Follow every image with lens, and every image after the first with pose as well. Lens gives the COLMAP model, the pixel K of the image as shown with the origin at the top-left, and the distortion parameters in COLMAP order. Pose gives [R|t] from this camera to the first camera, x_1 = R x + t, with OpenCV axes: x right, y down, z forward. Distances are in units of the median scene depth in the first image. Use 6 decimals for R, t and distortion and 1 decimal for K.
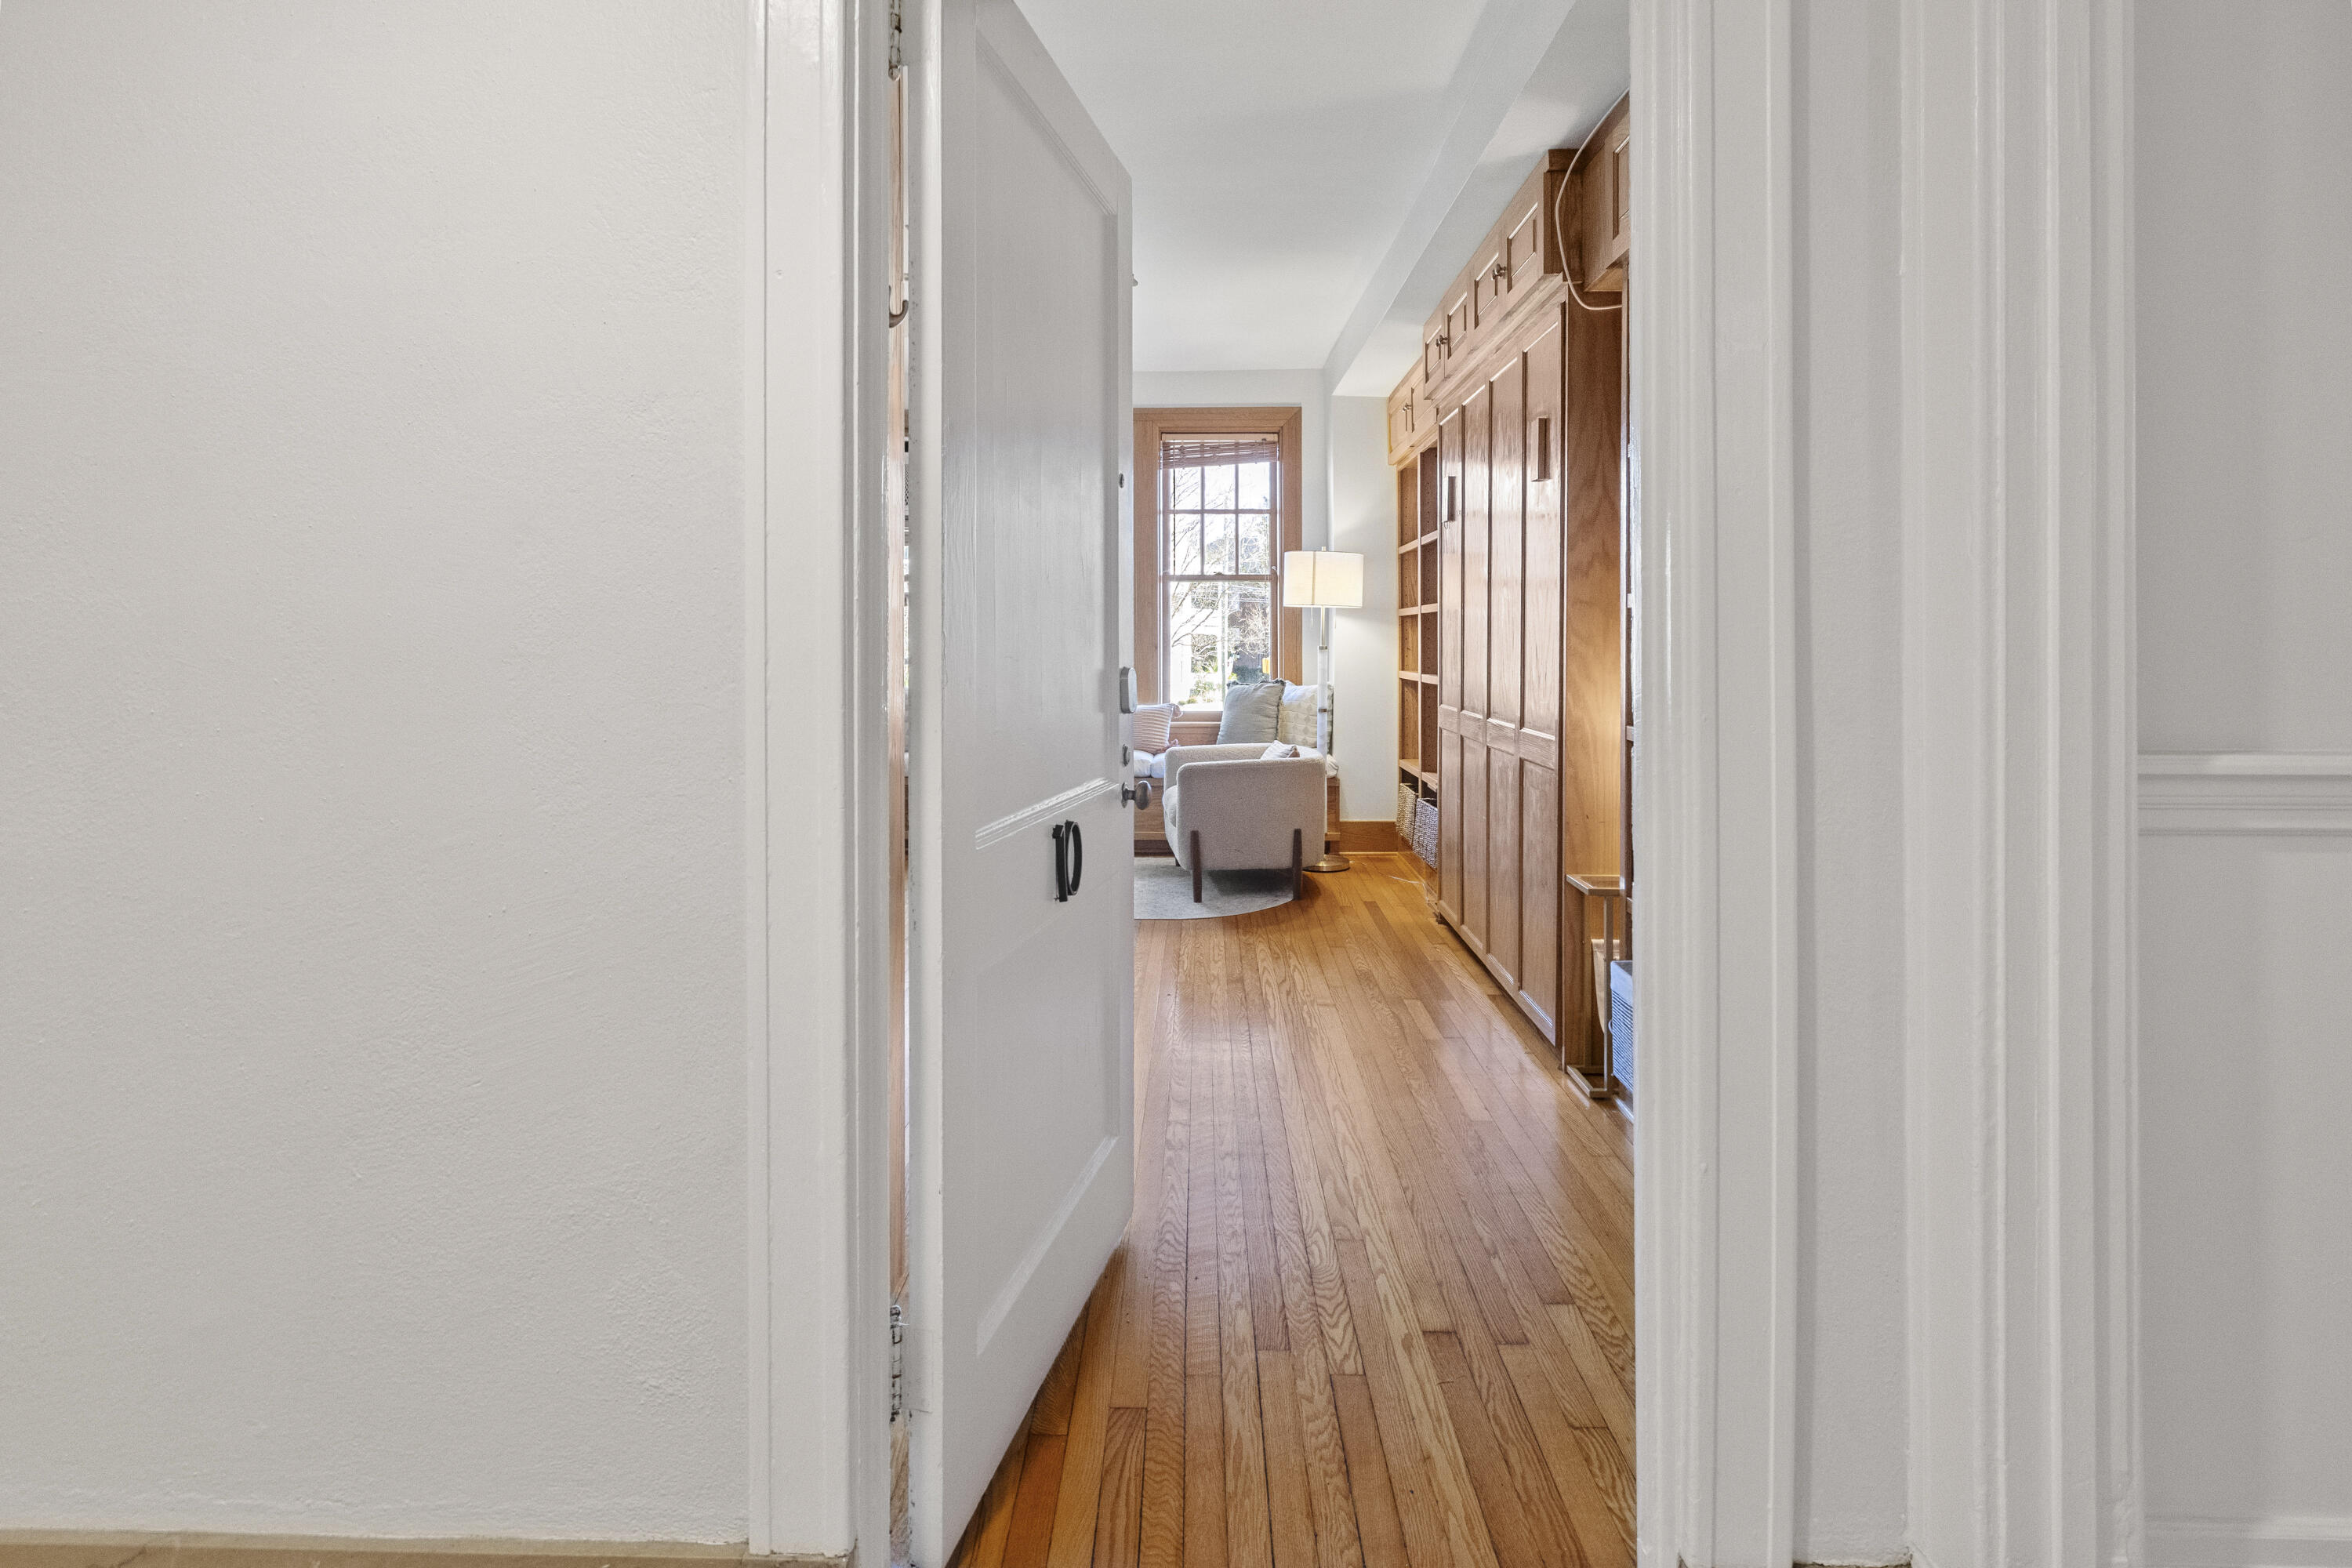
lens RADIAL K [[1109.8, 0, 1169.3], [0, 1109.8, 636.2], [0, 0, 1]] dist [-0.000009, -0.000242]
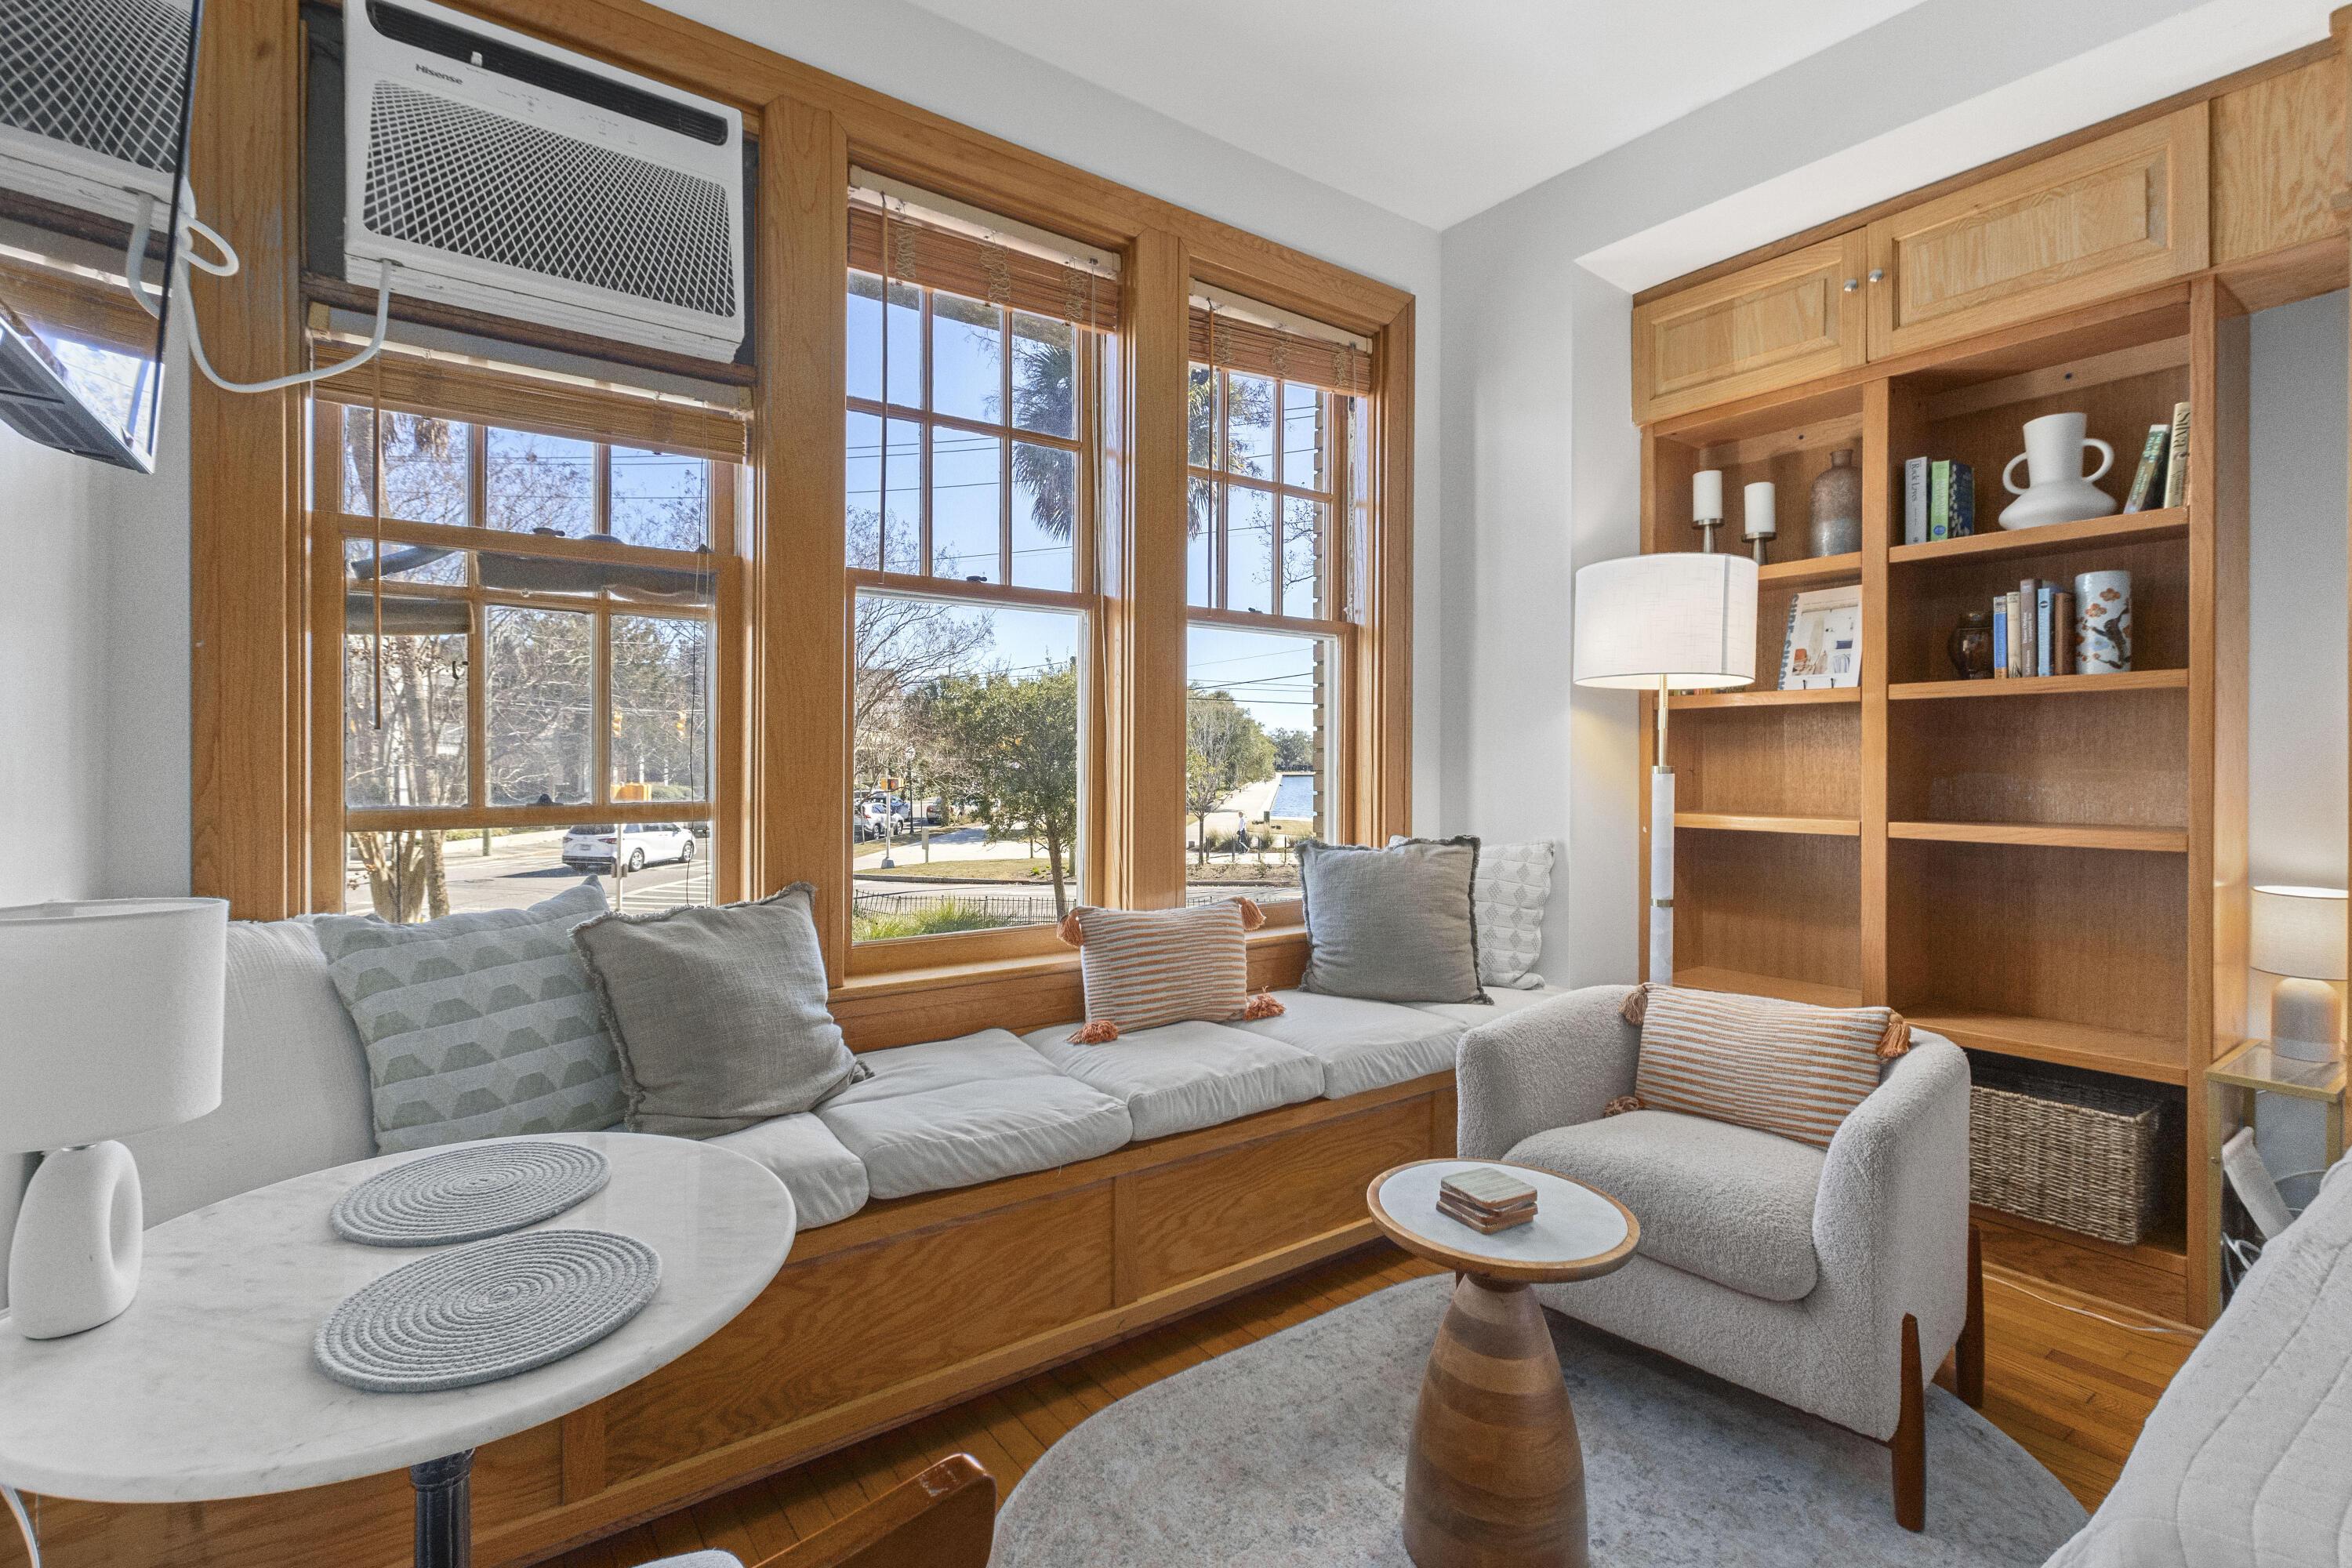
lens RADIAL K [[1081.1, 0, 1163.9], [0, 1081.1, 764.8], [0, 0, 1]] dist [0.000961, 0.000375]
pose [[0.793851, 0.004966, 0.608092, -0.293927], [-0.007697, 0.999969, 0.001882, 0.008584], [-0.608064, -0.006175, 0.793864, 0.729852]]
